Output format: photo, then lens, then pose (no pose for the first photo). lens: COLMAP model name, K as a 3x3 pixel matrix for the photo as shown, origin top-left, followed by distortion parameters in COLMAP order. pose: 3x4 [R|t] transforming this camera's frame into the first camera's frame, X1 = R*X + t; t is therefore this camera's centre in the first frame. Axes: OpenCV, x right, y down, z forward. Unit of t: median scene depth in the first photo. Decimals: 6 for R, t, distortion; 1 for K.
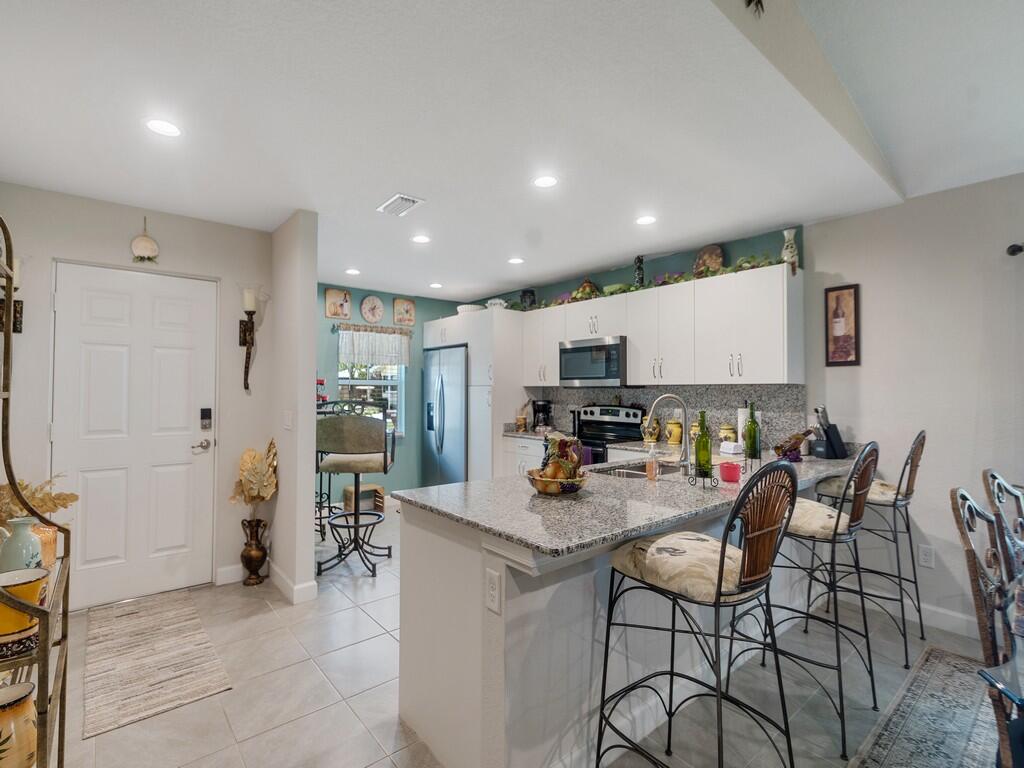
lens RADIAL K [[477.6, 0, 500.2], [0, 477.6, 381.6], [0, 0, 1]] dist [-0.003096, -0.000351]
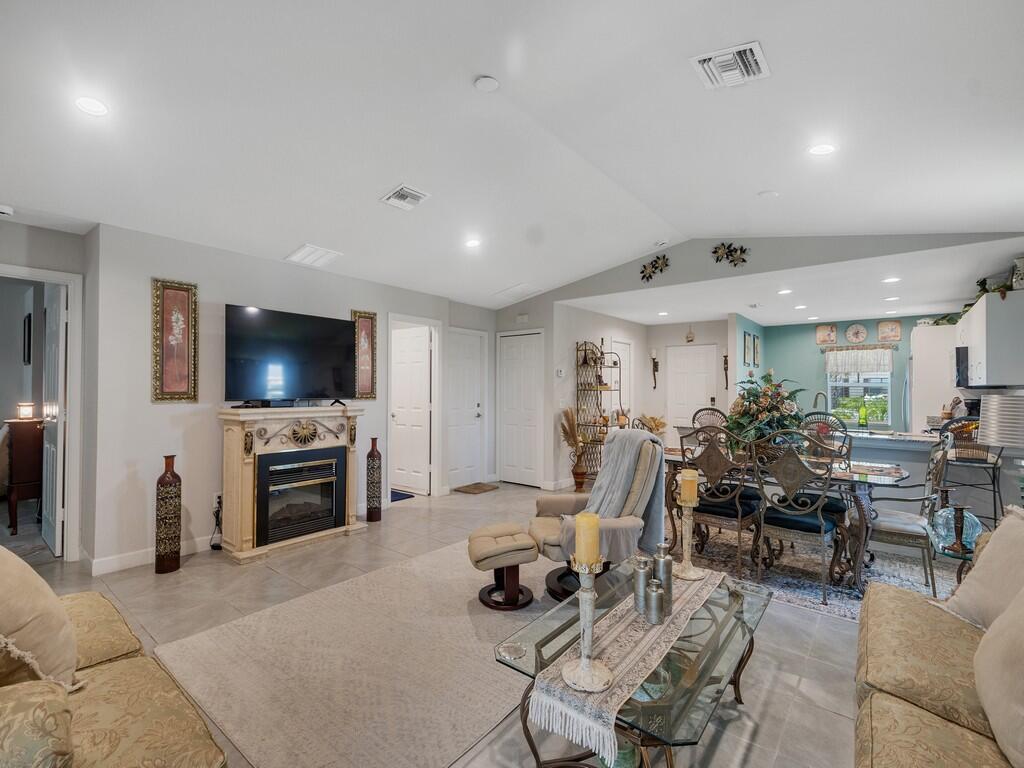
lens RADIAL K [[474.4, 0, 493.7], [0, 474.4, 379.8], [0, 0, 1]] dist [0.020138, -0.000103]
pose [[0.190307, -0.024035, -0.981430, 1.368146], [0.015738, 0.999646, -0.021430, 0.000615], [0.981599, -0.011368, 0.190618, -0.496289]]
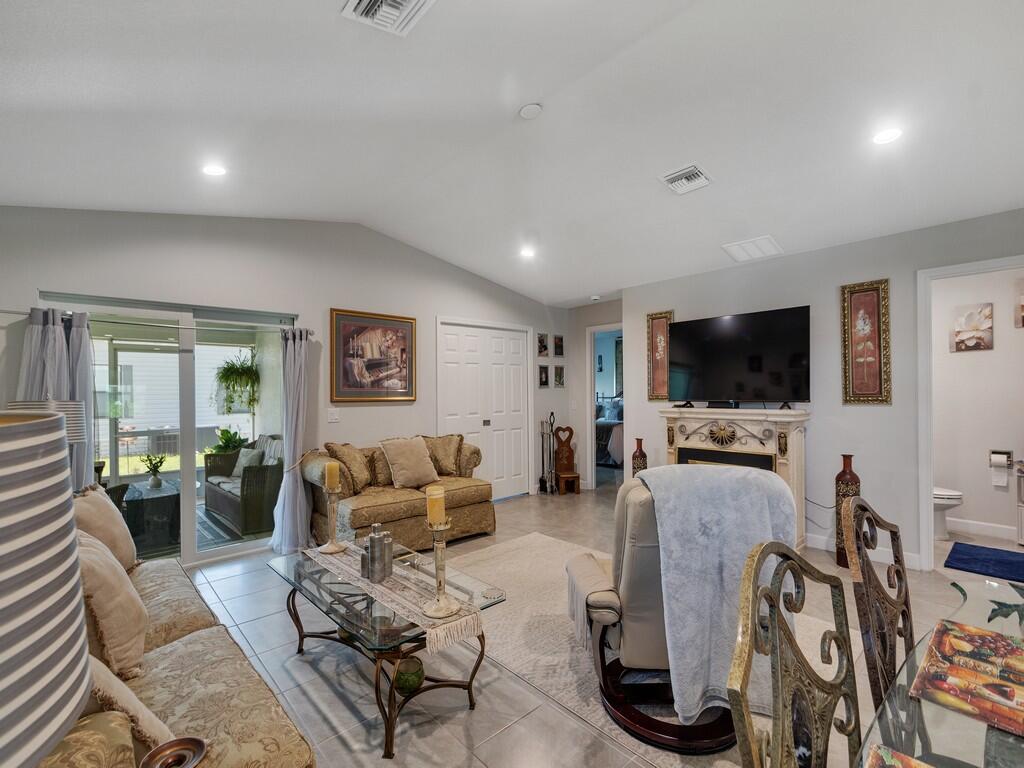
lens RADIAL K [[462.5, 0, 494.8], [0, 462.5, 400.1], [0, 0, 1]] dist [0.010068, -0.000486]
pose [[-0.998988, 0.010939, -0.043622, 0.777602], [0.011080, 0.999934, -0.002987, 0.010416], [0.043587, -0.003468, -0.999044, 0.354679]]
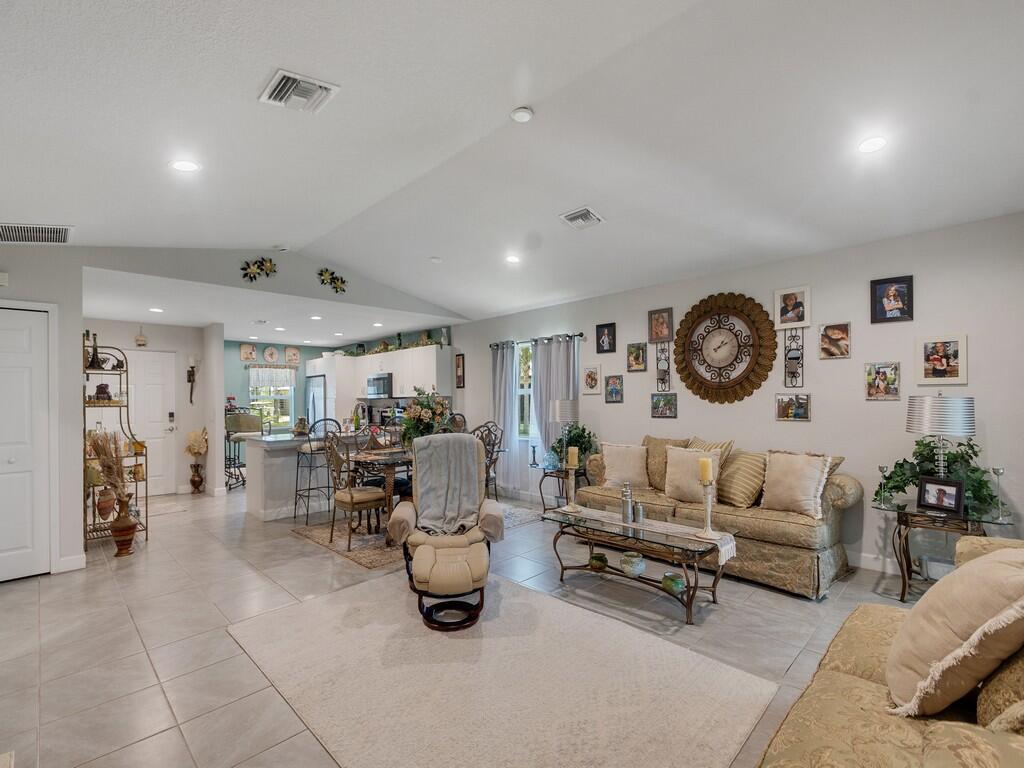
lens RADIAL K [[464.0, 0, 511.1], [0, 464.0, 392.0], [0, 0, 1]] dist [-0.000408, -0.000026]
pose [[0.994508, -0.017641, 0.103158, 0.605263], [0.017062, 0.999833, 0.006495, -0.020210], [-0.103256, -0.004699, 0.994644, -1.082581]]
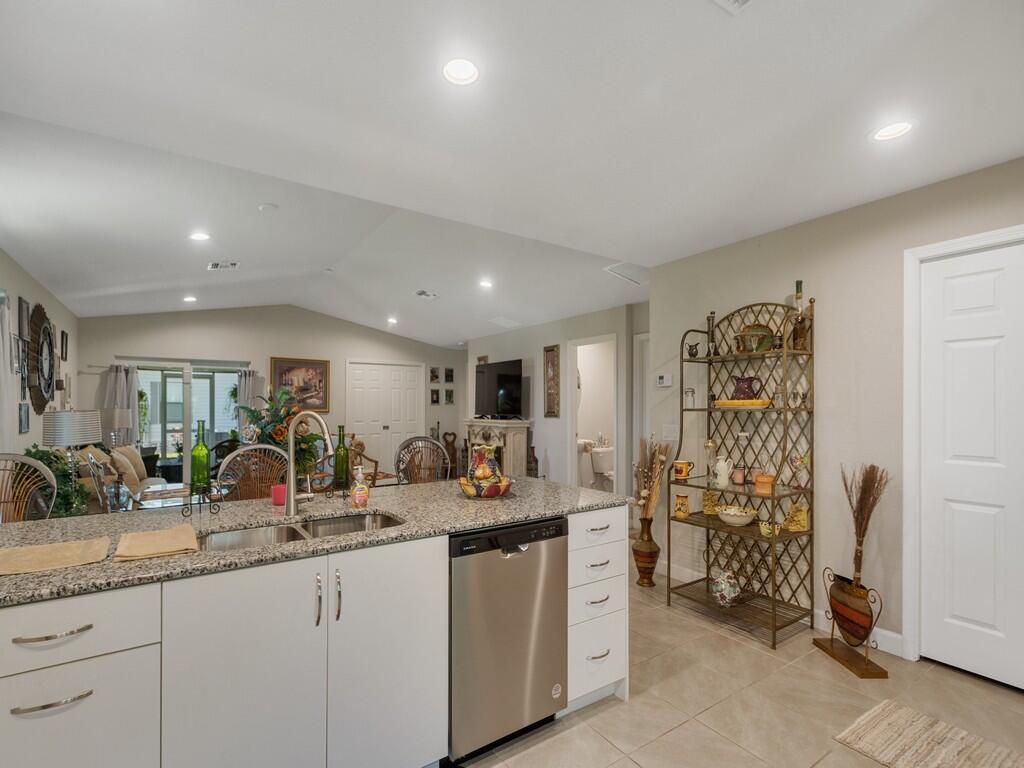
lens RADIAL K [[479.7, 0, 489.0], [0, 479.7, 411.4], [0, 0, 1]] dist [0.039168, 0.000072]
pose [[-0.994640, -0.005733, 0.103243, -0.009583], [-0.006805, 0.999926, -0.010039, 0.020397], [-0.103178, -0.010687, -0.994606, 1.144376]]
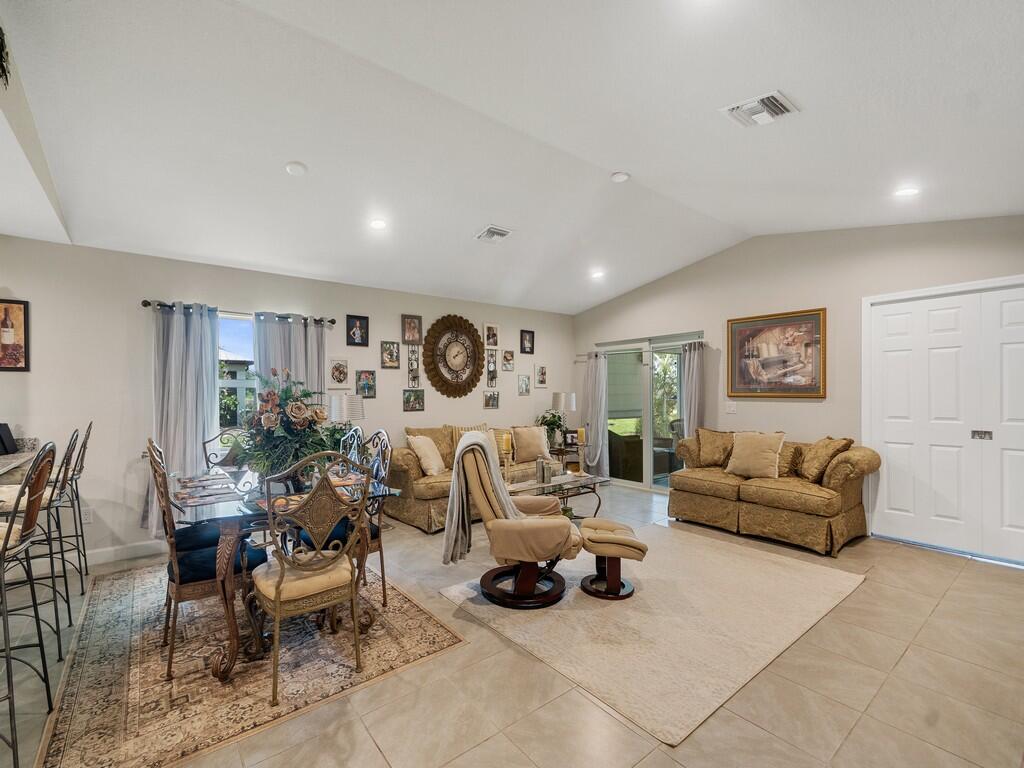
lens RADIAL K [[456.6, 0, 491.3], [0, 456.6, 392.0], [0, 0, 1]] dist [0.012956, -0.000120]
pose [[0.027353, -0.005017, 0.999613, -0.281061], [-0.013517, 0.999894, 0.005388, -0.004227], [-0.999534, -0.013659, 0.027282, -0.131688]]
